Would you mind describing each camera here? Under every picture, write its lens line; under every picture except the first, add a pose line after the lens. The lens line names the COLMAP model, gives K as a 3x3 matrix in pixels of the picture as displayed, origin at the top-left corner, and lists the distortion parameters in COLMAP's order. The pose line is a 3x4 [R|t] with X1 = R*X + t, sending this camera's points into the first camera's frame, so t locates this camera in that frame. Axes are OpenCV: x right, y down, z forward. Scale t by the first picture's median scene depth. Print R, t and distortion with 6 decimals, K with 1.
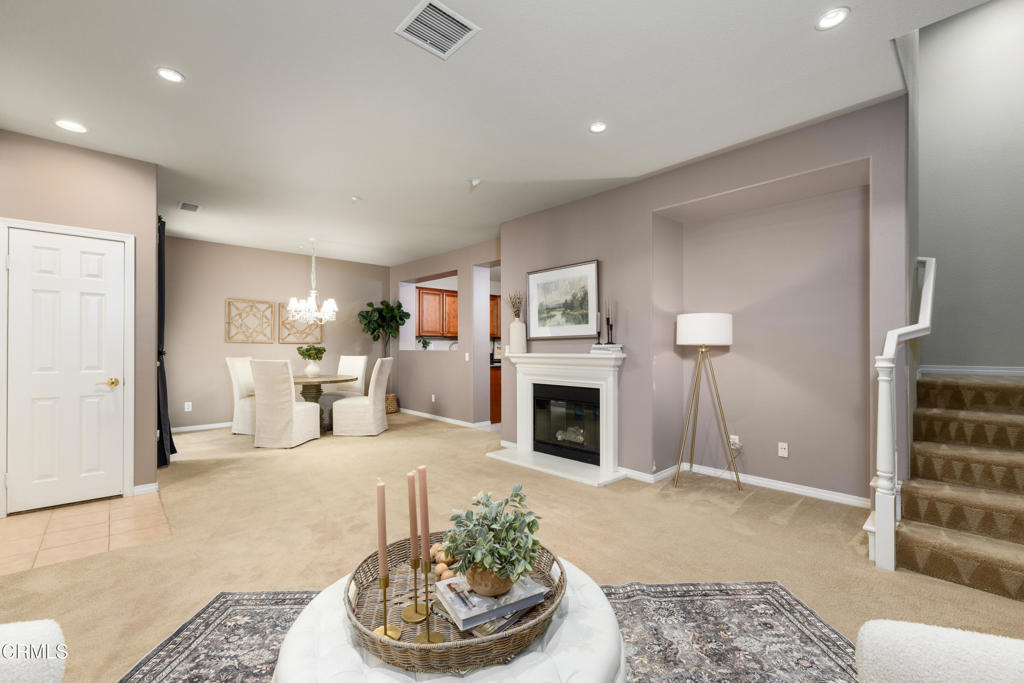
lens RADIAL K [[433.5, 0, 514.7], [0, 433.5, 347.3], [0, 0, 1]] dist [-0.001000, -0.000209]
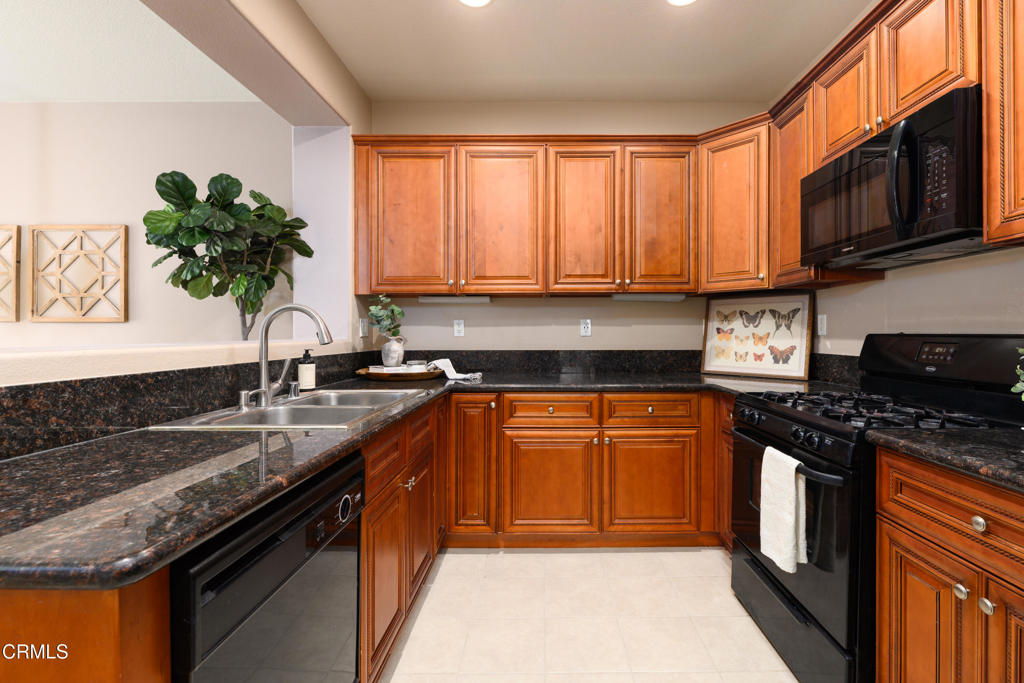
lens RADIAL K [[446.2, 0, 543.7], [0, 446.2, 334.2], [0, 0, 1]] dist [-0.001004, 0.000093]
pose [[0.728930, 0.000130, -0.684588, 0.113936], [0.002196, 0.999994, 0.002528, 0.002129], [0.684585, -0.003346, 0.728925, 1.060708]]
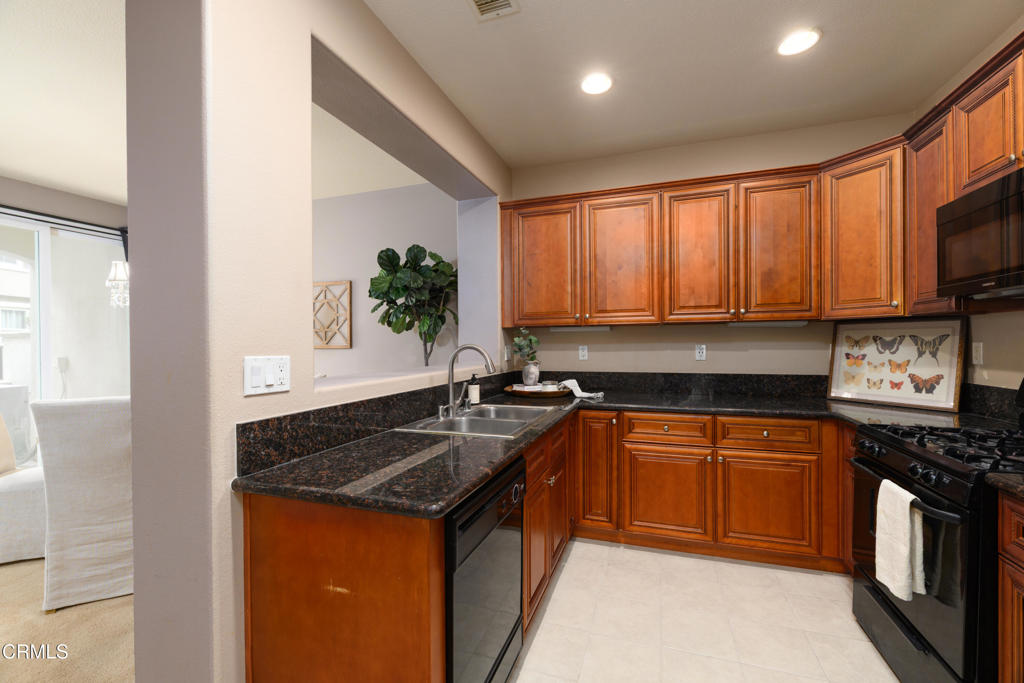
lens RADIAL K [[427.0, 0, 512.8], [0, 427.0, 344.7], [0, 0, 1]] dist [-0.000048, -0.000463]
pose [[0.464275, -0.000957, -0.885691, 0.153069], [0.009110, 0.999952, 0.003695, -0.015083], [0.885644, -0.009784, 0.464261, 1.021648]]
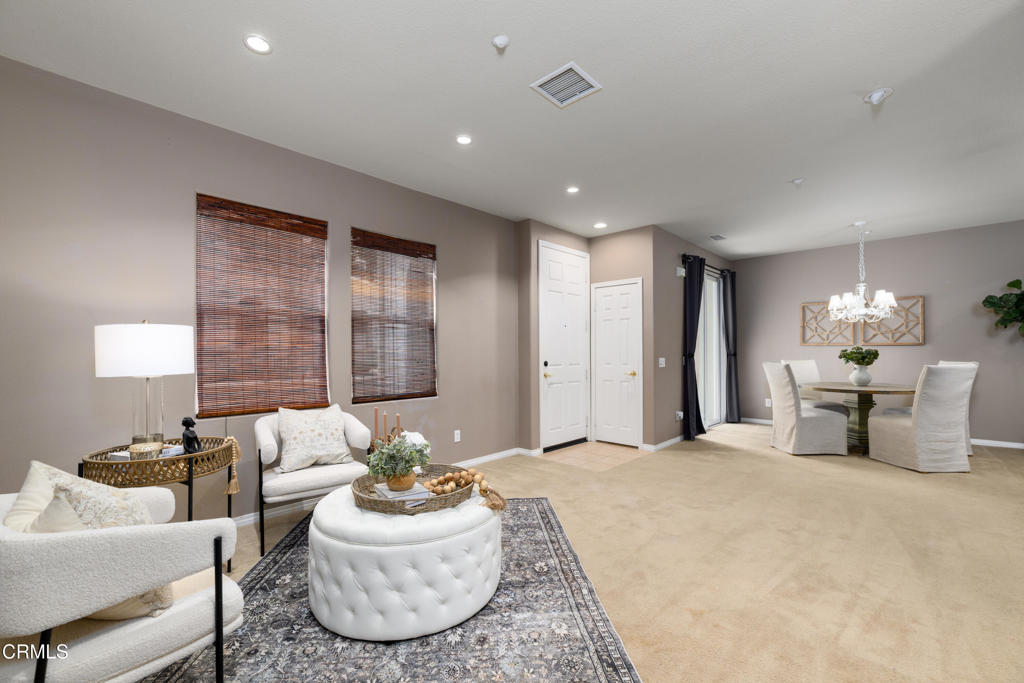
lens RADIAL K [[429.3, 0, 510.9], [0, 429.3, 348.9], [0, 0, 1]] dist [0.000118, 0.000157]
pose [[0.053833, -0.007584, -0.998521, 0.308280], [0.005857, 0.999956, -0.007279, -0.000220], [0.998533, -0.005457, 0.053875, 0.242178]]
